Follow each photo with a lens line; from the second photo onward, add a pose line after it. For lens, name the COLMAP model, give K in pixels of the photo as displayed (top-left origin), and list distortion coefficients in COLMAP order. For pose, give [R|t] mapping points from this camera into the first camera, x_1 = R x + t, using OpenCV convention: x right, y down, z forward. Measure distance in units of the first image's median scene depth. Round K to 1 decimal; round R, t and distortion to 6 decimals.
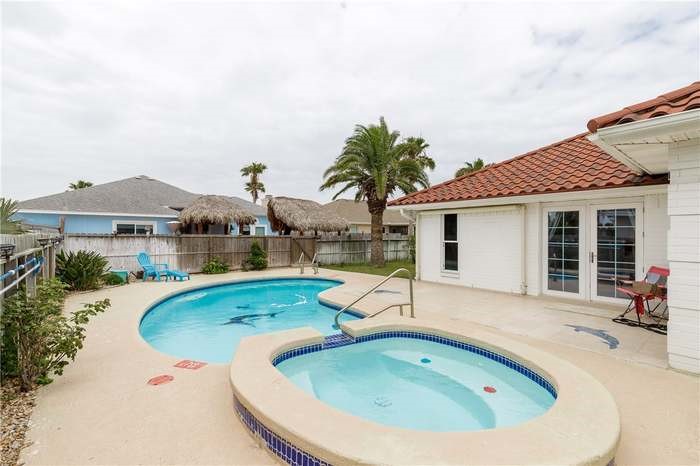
lens RADIAL K [[324.8, 0, 346.3], [0, 324.8, 232.9], [0, 0, 1]] dist [0.019244, 0.000010]
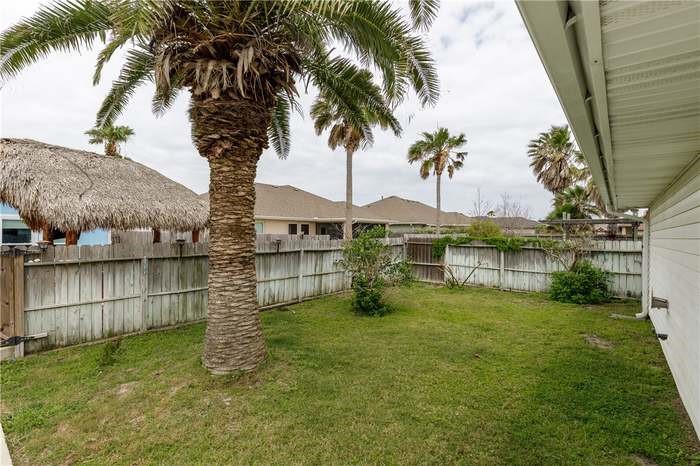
lens RADIAL K [[324.8, 0, 342.2], [0, 324.8, 232.6], [0, 0, 1]] dist [0.019244, 0.000010]
pose [[0.981884, 0.004211, 0.189438, 0.127025], [-0.004498, 0.999989, 0.001087, -0.003041], [-0.189432, -0.001920, 0.981892, 0.710196]]
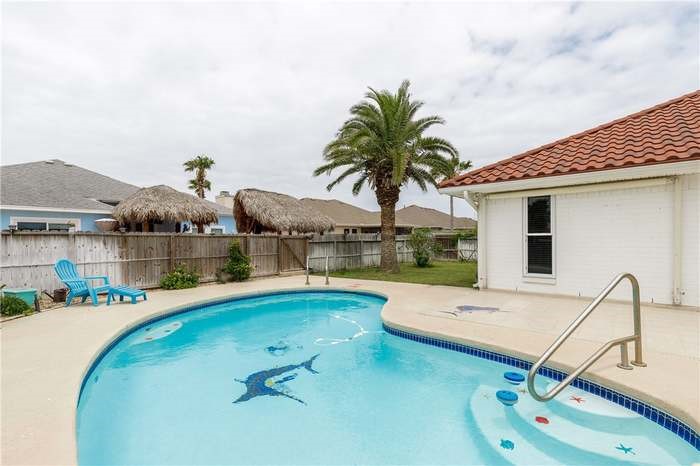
lens RADIAL K [[324.8, 0, 336.8], [0, 324.8, 248.8], [0, 0, 1]] dist [0.019244, 0.000010]
pose [[0.989059, -0.017378, 0.146491, -0.146017], [0.012830, 0.999408, 0.031930, 0.019232], [-0.146960, -0.029701, 0.988696, 0.223766]]
